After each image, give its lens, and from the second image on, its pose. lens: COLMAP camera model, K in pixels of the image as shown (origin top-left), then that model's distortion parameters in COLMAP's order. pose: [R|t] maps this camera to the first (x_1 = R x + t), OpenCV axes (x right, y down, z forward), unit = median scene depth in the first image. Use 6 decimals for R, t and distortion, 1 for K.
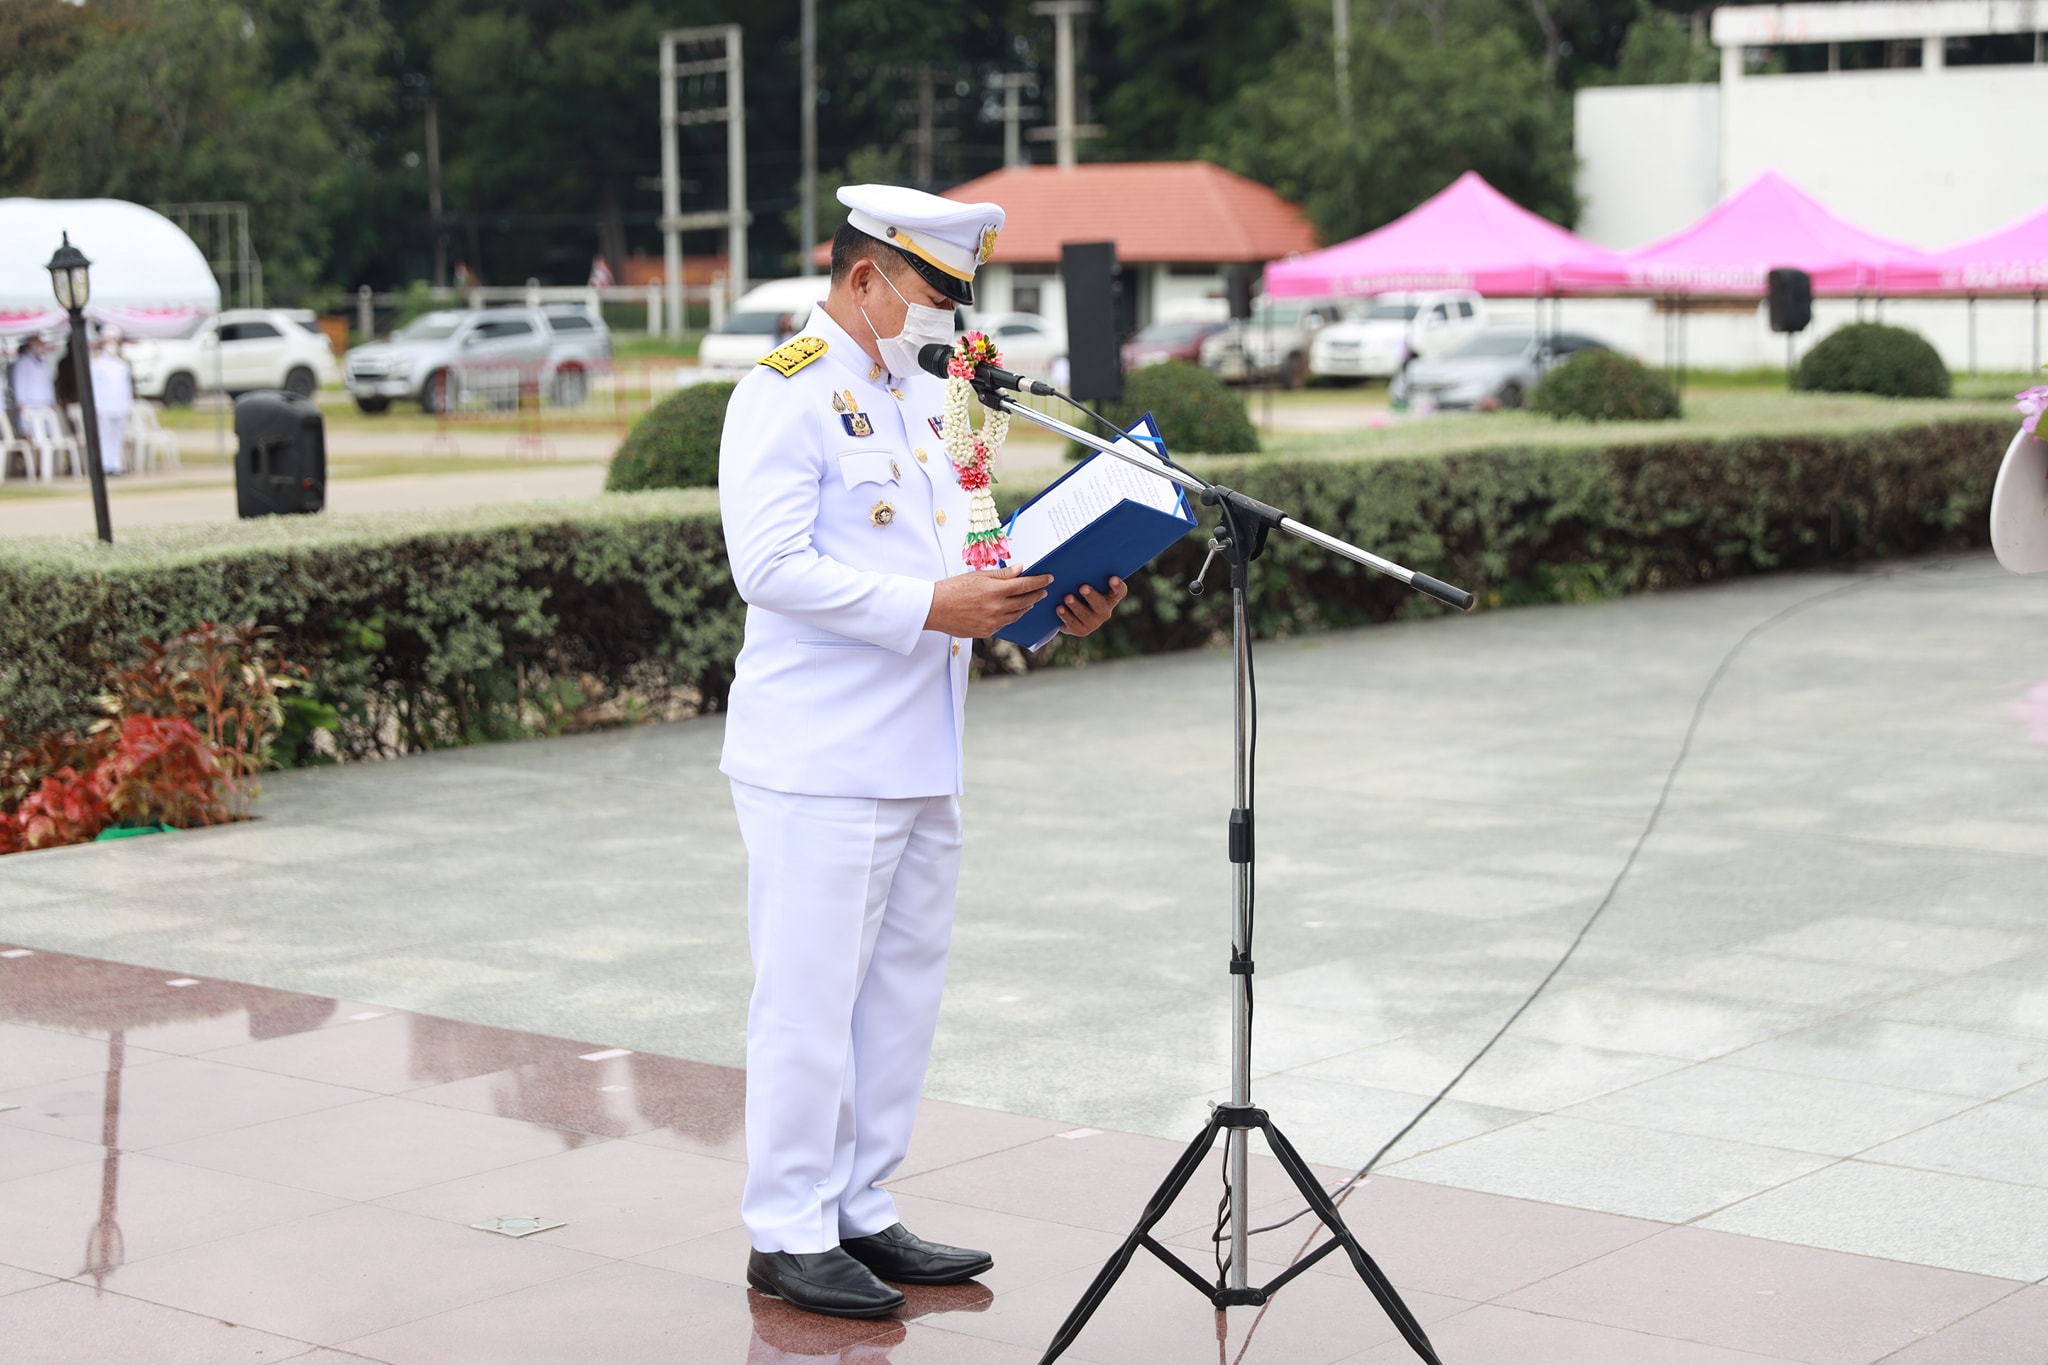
lens RADIAL K [[3722.5, 0, 1022.7], [0, 3722.5, 667.6], [0, 0, 1]] dist [-0.017188, 0.000000]
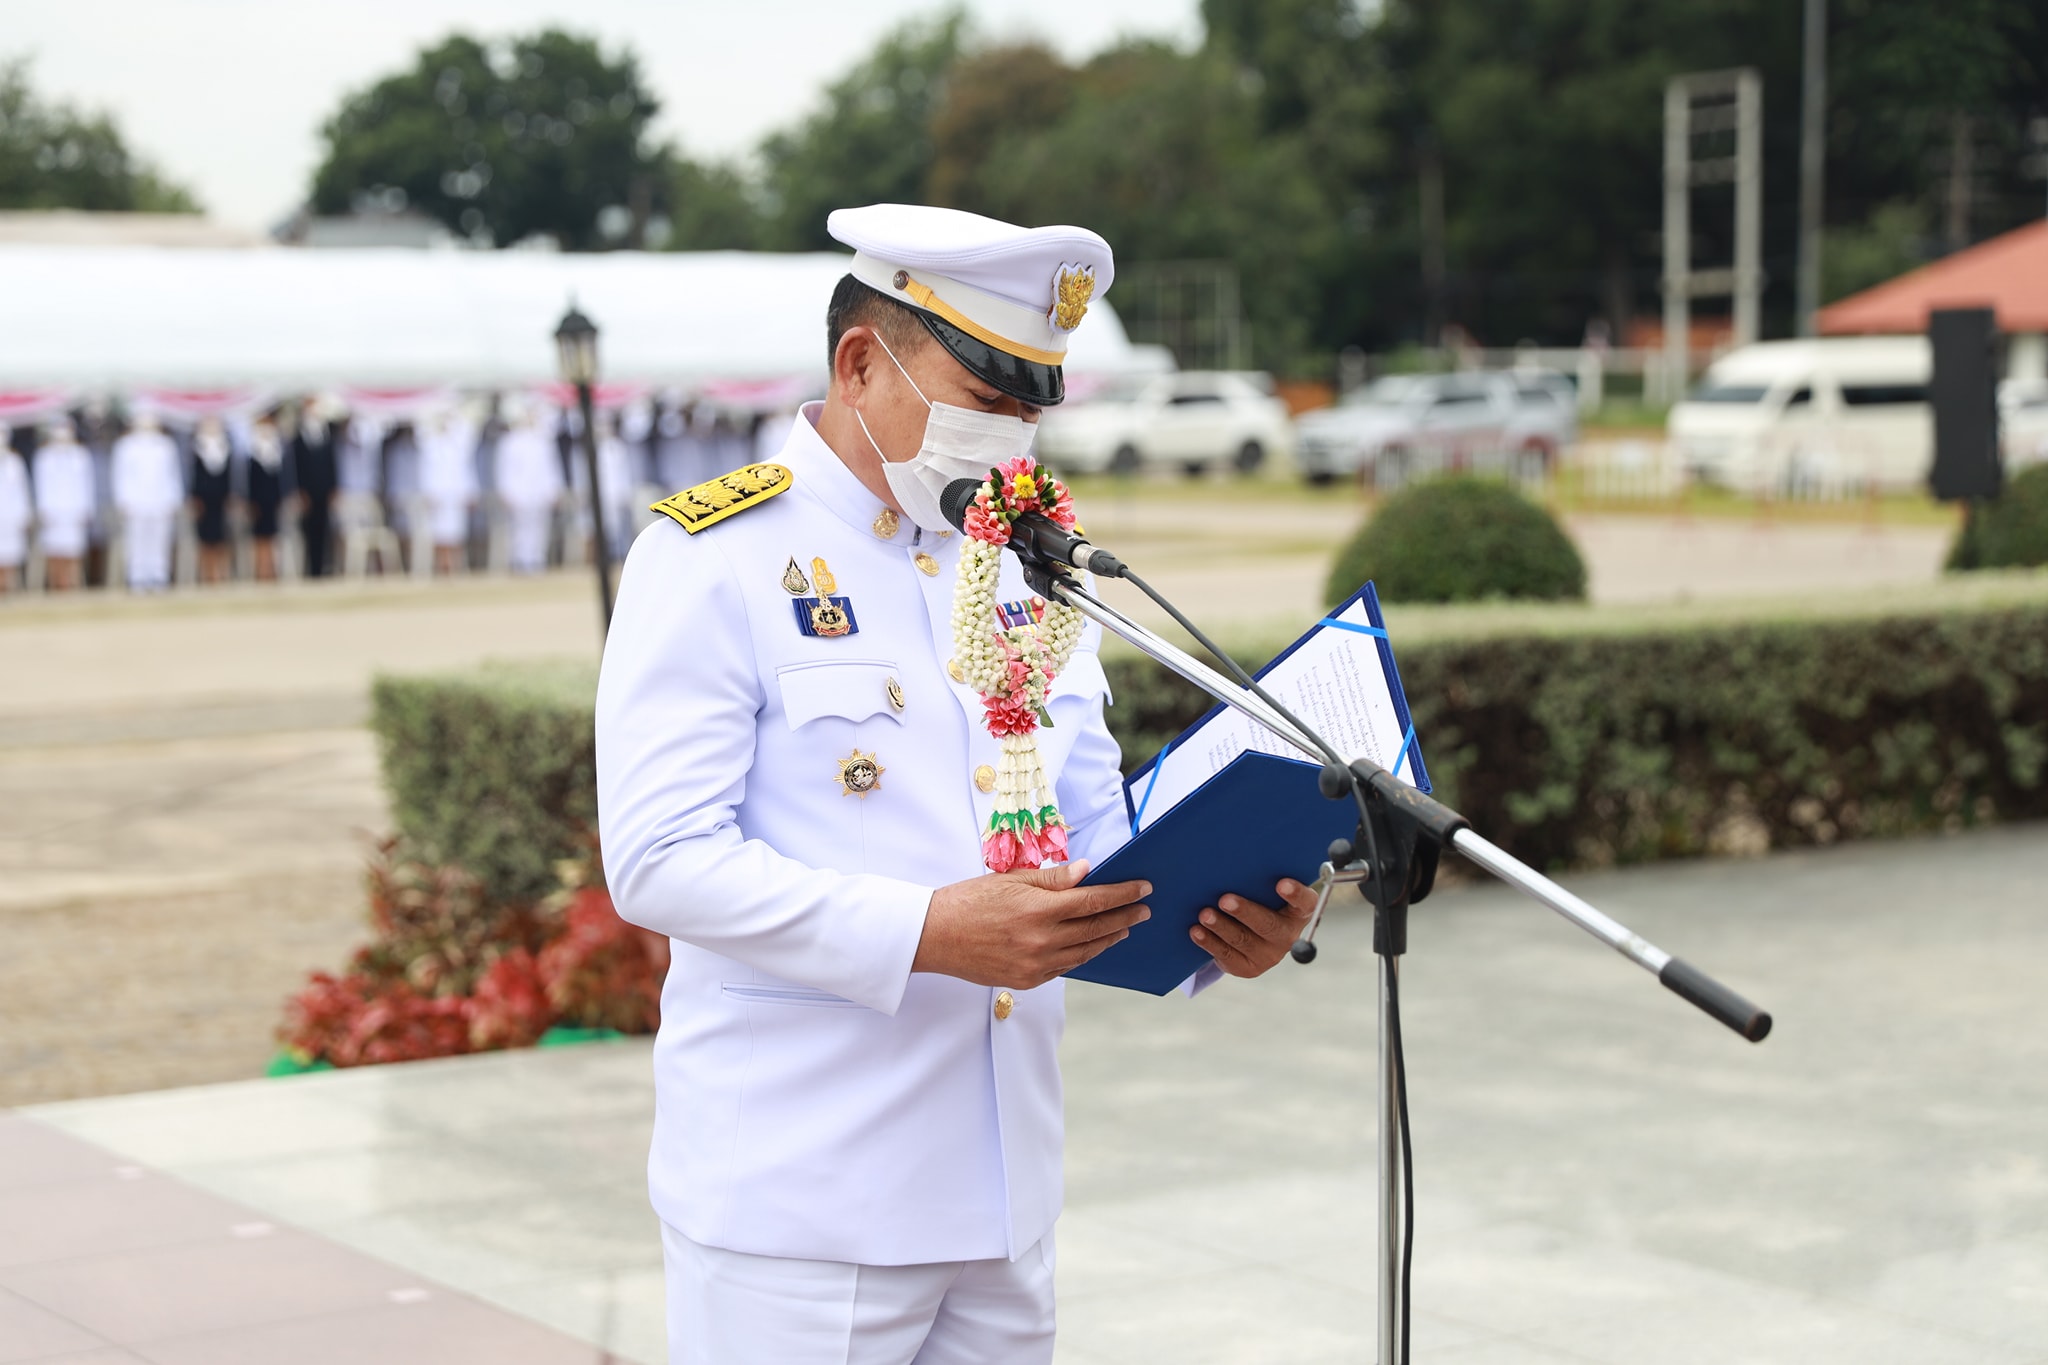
lens RADIAL K [[3644.9, 0, 1028.4], [0, 3644.9, 702.2], [0, 0, 1]] dist [-0.139480, 0.000000]
pose [[0.952253, 0.028625, -0.303965, 0.091078], [-0.030195, 0.999544, -0.000465, -0.030636], [0.303813, 0.009621, 0.952683, 0.276988]]
